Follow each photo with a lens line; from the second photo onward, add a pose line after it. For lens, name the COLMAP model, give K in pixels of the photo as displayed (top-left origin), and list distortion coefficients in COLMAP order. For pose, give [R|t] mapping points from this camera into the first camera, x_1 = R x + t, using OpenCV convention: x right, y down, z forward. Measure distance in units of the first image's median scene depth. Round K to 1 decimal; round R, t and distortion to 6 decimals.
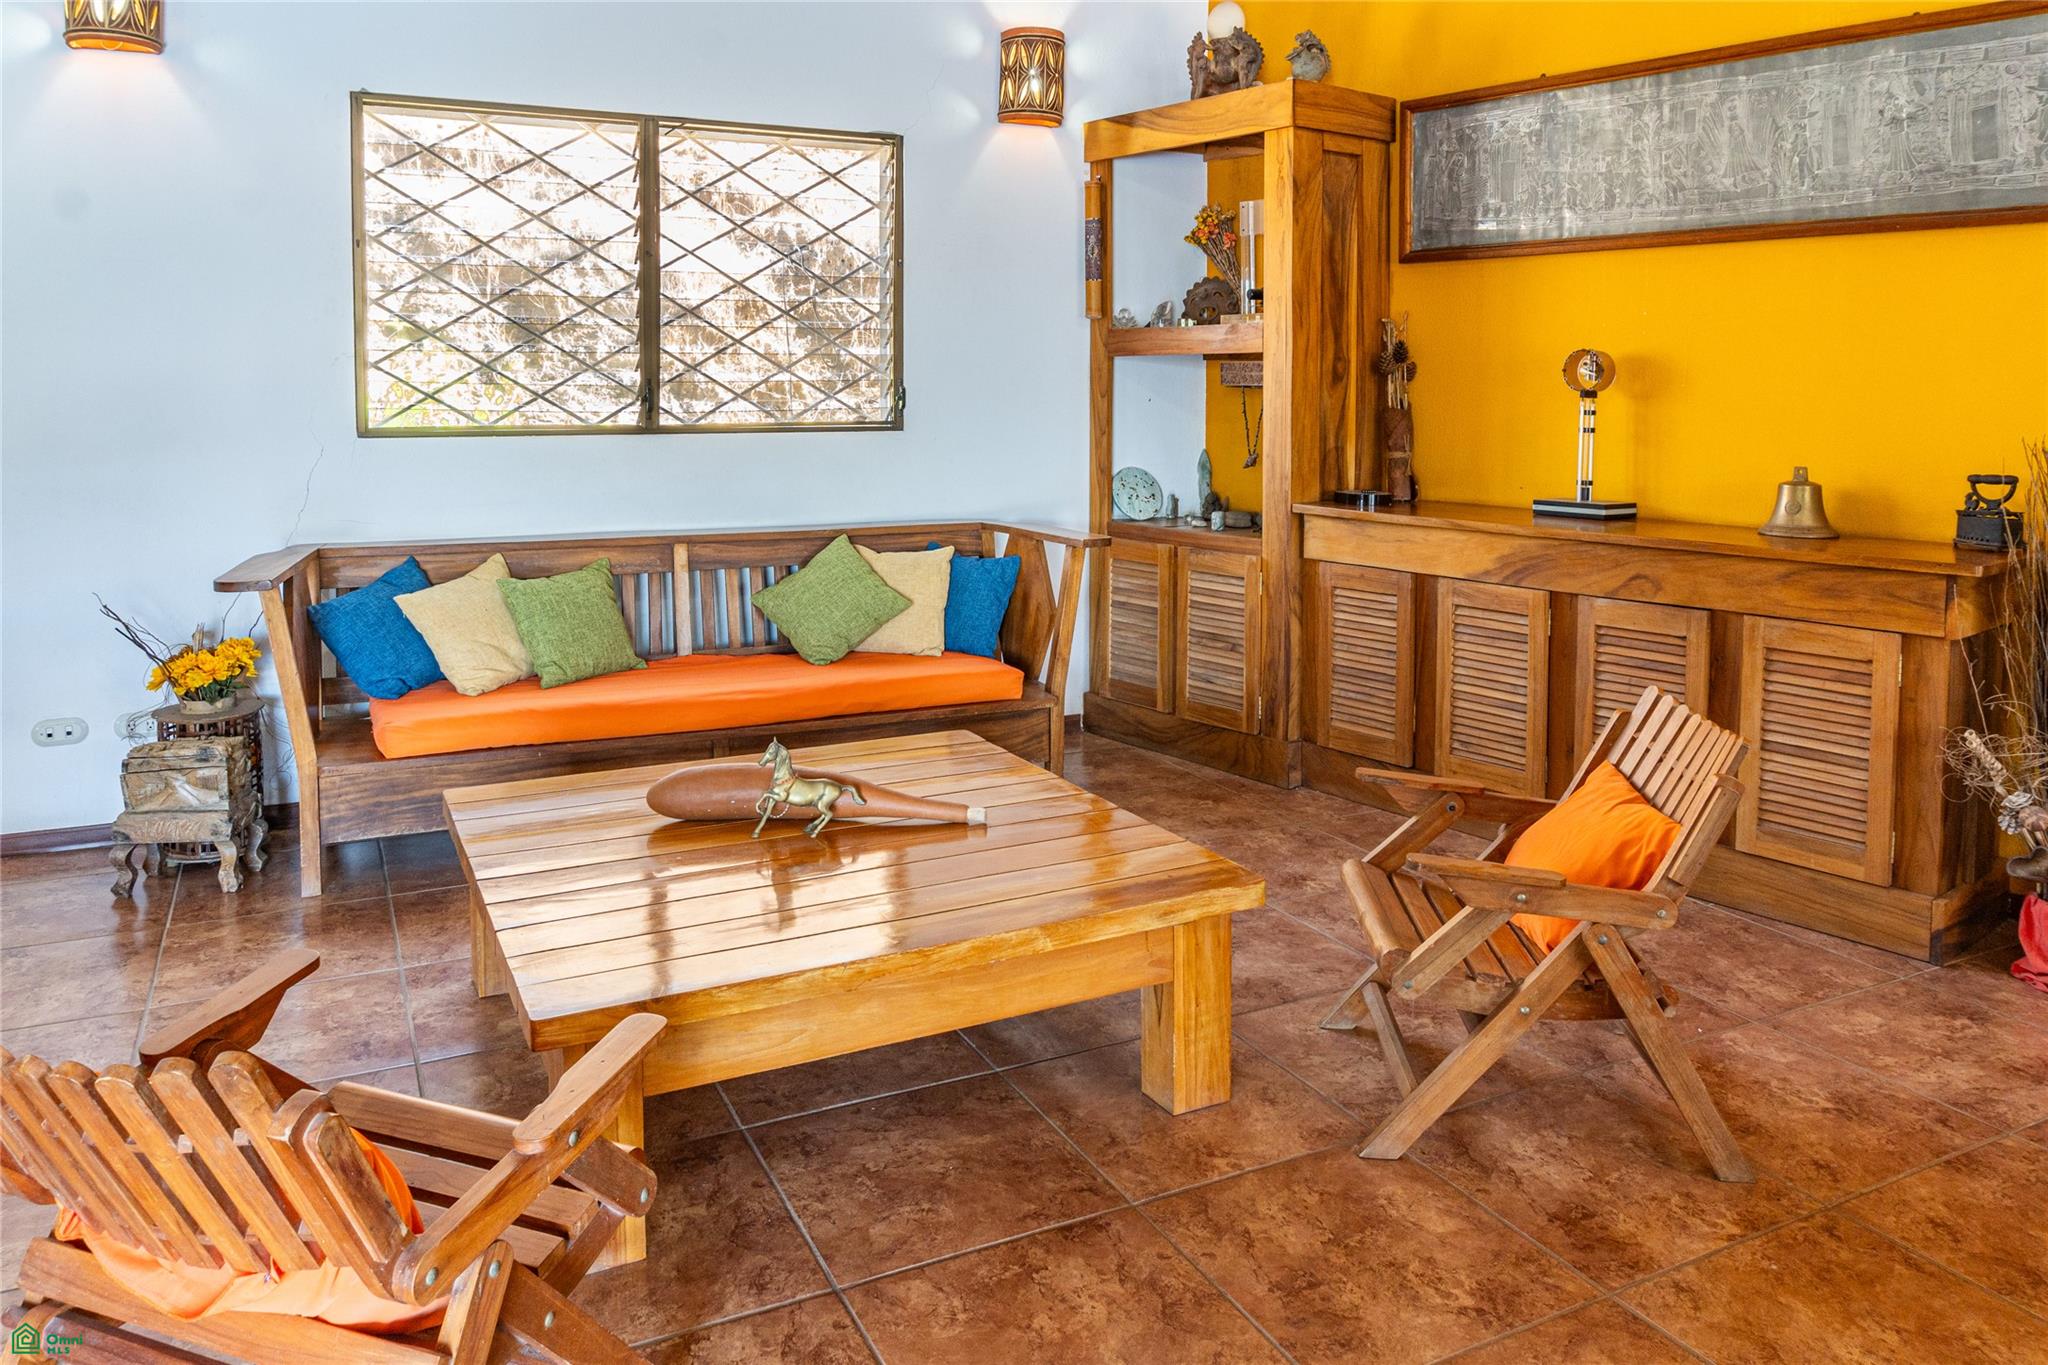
lens RADIAL K [[1449.7, 0, 974.7], [0, 1449.7, 477.8], [0, 0, 1]] dist [-0.010895, -0.004424]
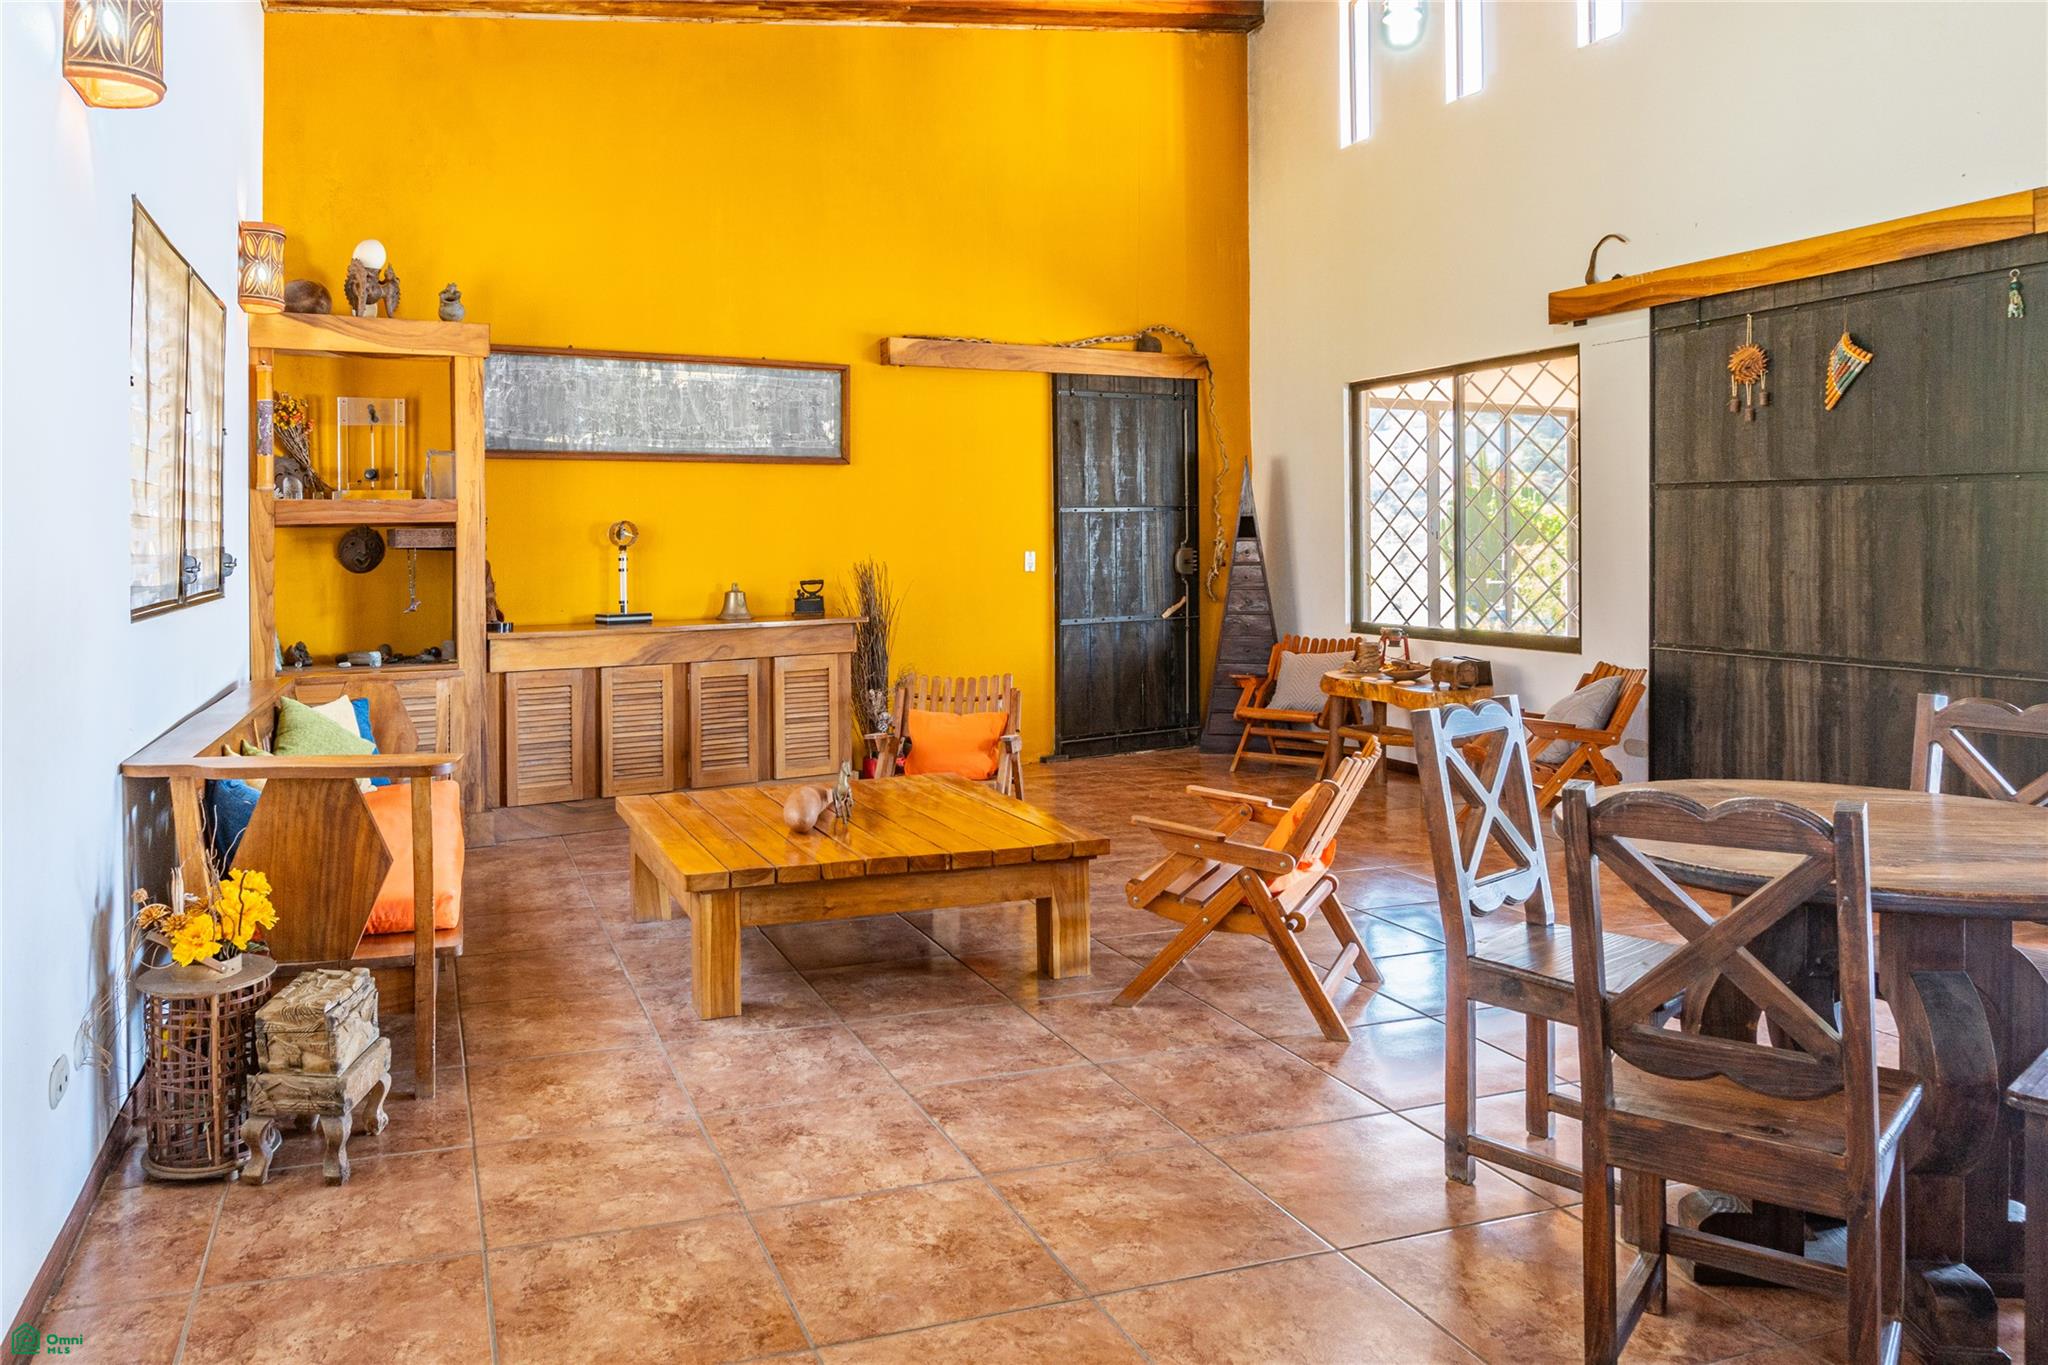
lens RADIAL K [[1459.1, 0, 851.2], [0, 1459.1, 544.9], [0, 0, 1]] dist [-0.004432, -0.000599]
pose [[0.153173, -0.010406, 0.988145, -1.181416], [0.082069, 0.996624, -0.002226, -0.036774], [-0.984786, 0.081437, 0.153509, 0.497510]]
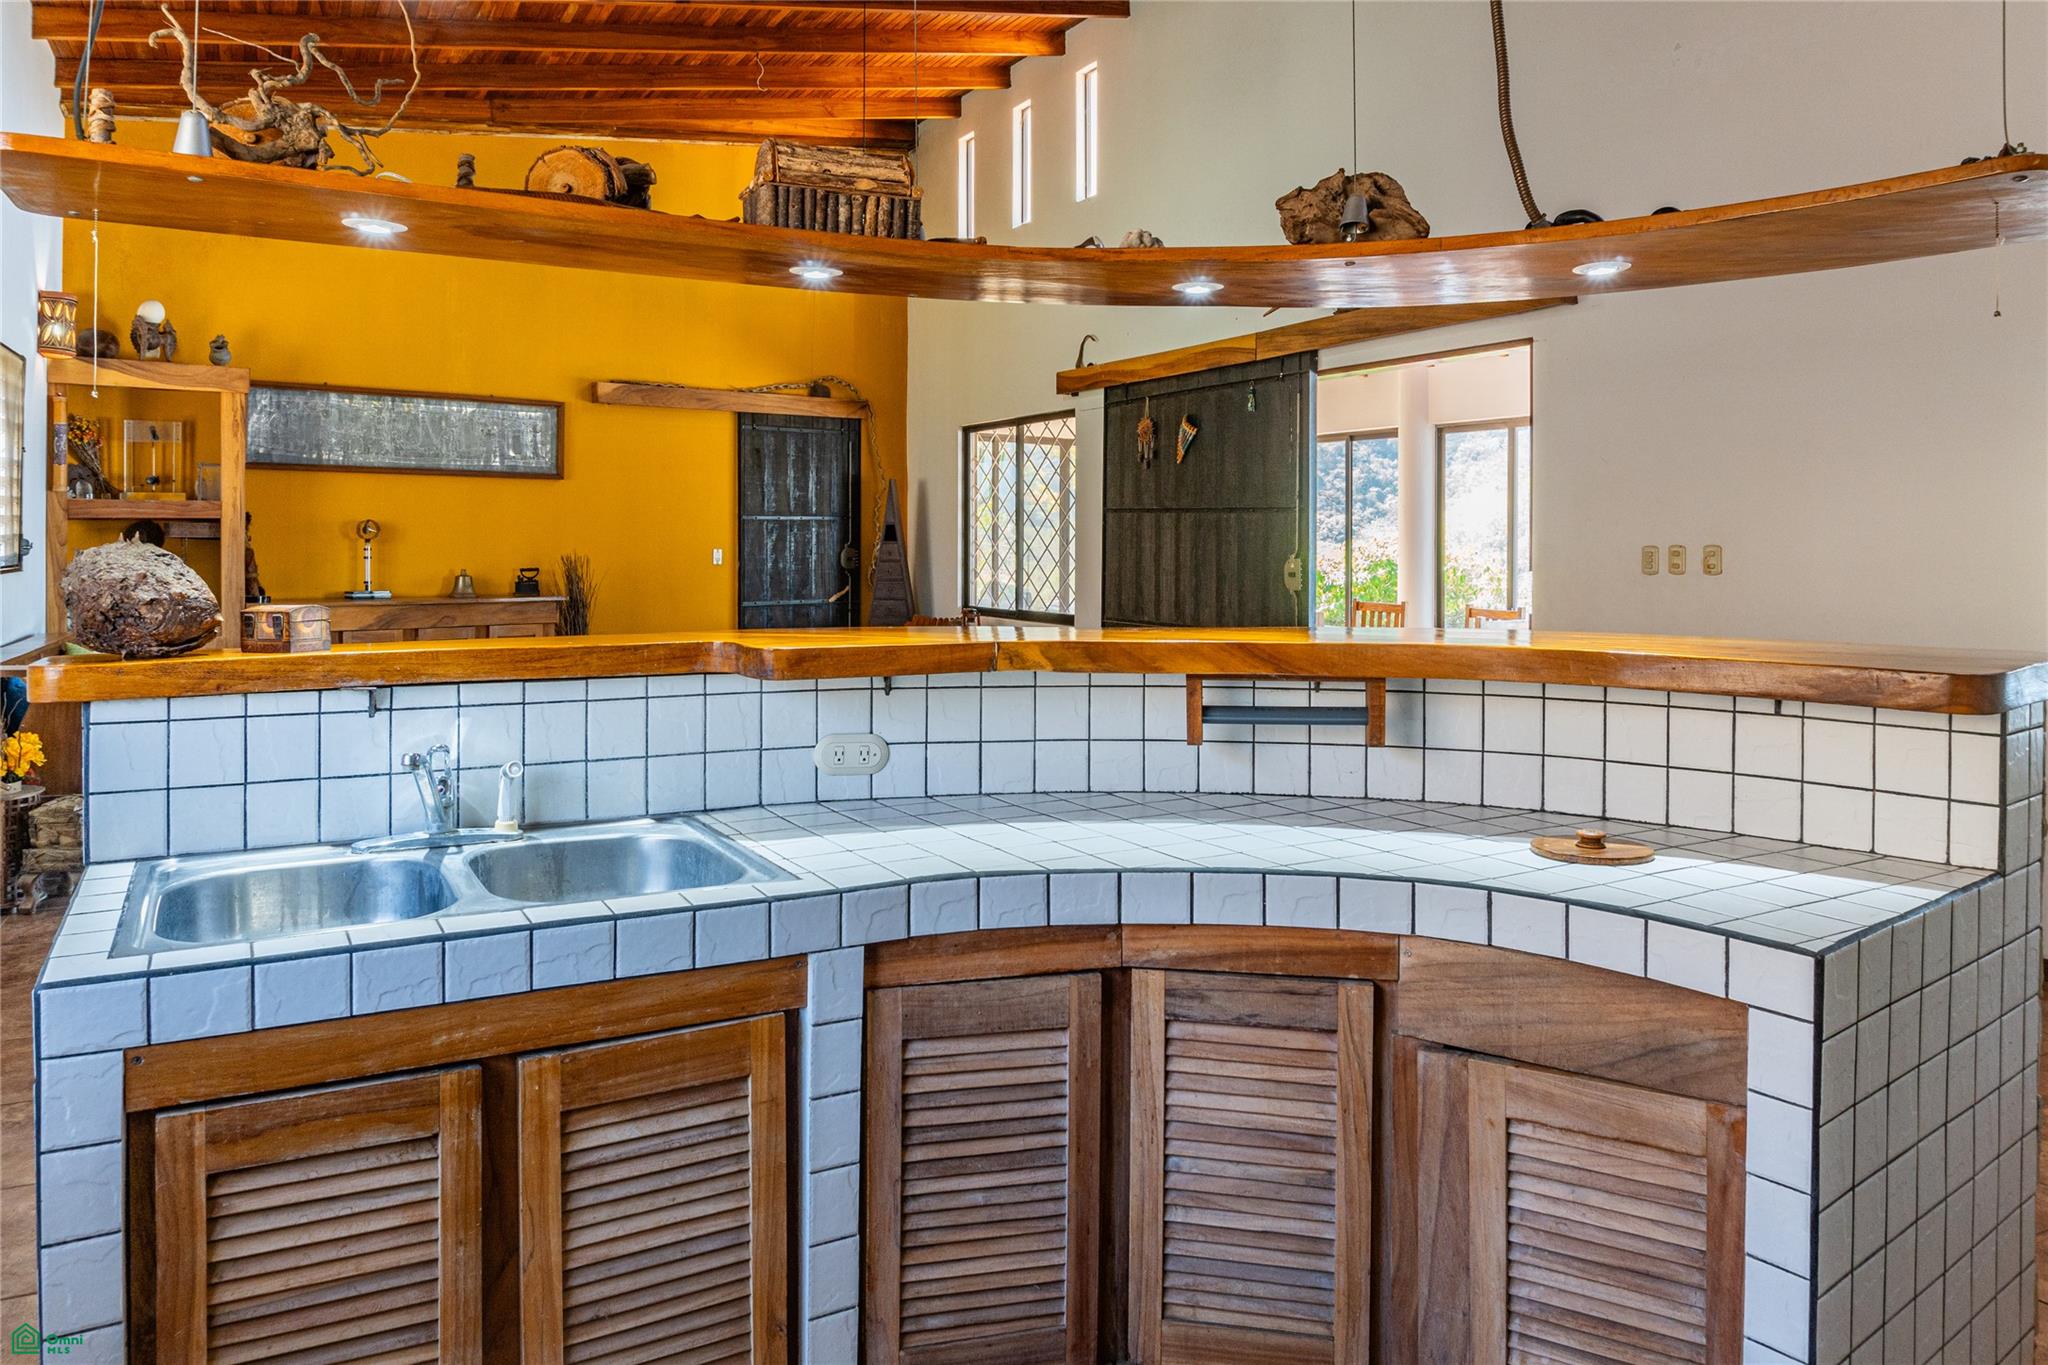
lens RADIAL K [[1431.2, 0, 1011.2], [0, 1431.2, 564.5], [0, 0, 1]] dist [-0.008184, -0.007761]
pose [[-0.031507, -0.021441, 0.999274, -1.715799], [0.065087, 0.997604, 0.023457, -0.010638], [-0.997382, 0.065779, -0.030036, 0.126867]]
